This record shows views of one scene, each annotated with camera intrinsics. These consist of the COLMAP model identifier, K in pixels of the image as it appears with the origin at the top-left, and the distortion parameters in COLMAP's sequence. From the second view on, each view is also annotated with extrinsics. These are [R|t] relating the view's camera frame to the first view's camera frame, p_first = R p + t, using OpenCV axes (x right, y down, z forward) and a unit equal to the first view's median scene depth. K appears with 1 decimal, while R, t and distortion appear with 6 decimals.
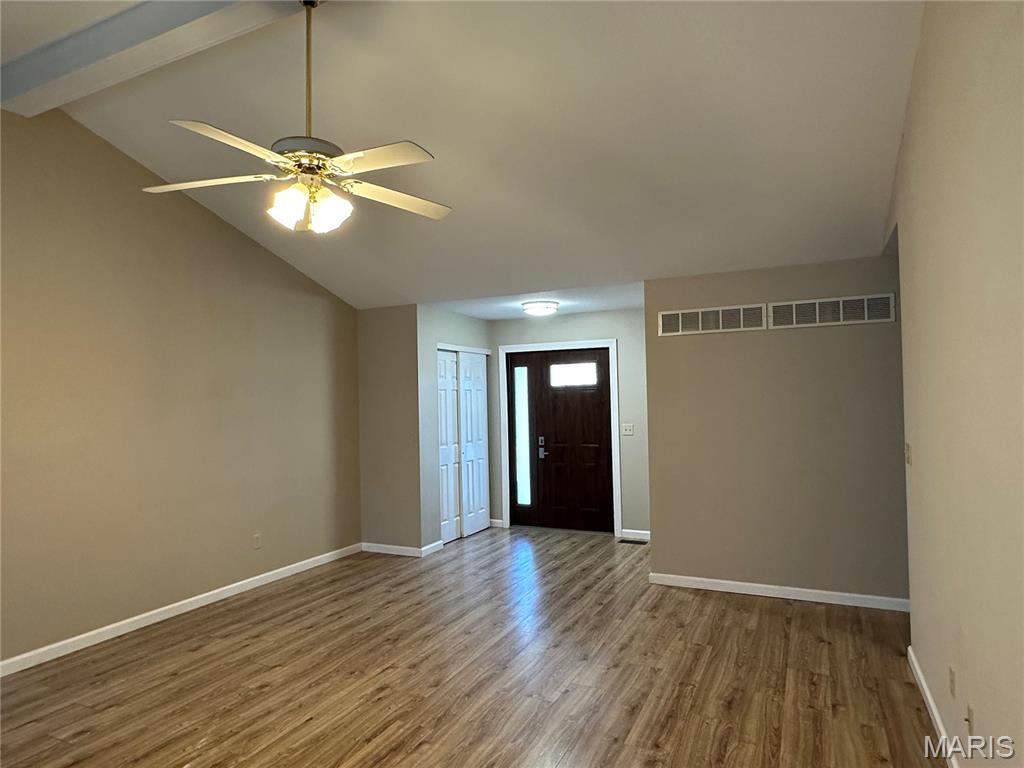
lens RADIAL K [[619.1, 0, 512.0], [0, 619.1, 384.0], [0, 0, 1]] dist [-0.001423, 0.000808]
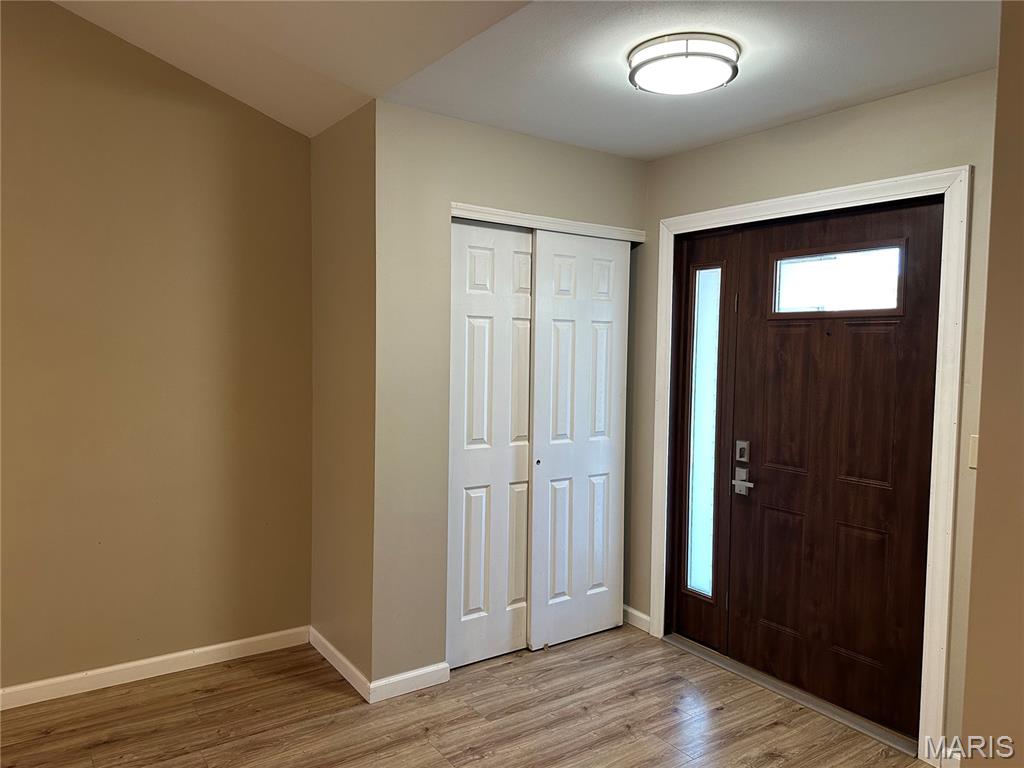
lens RADIAL K [[722.0, 0, 512.0], [0, 722.0, 384.0], [0, 0, 1]] dist [0.042049, -0.002212]
pose [[0.872453, 0.063659, -0.484534, 0.146994], [-0.023628, 0.995815, 0.088289, 0.010603], [0.488127, -0.065579, 0.870306, 0.533338]]
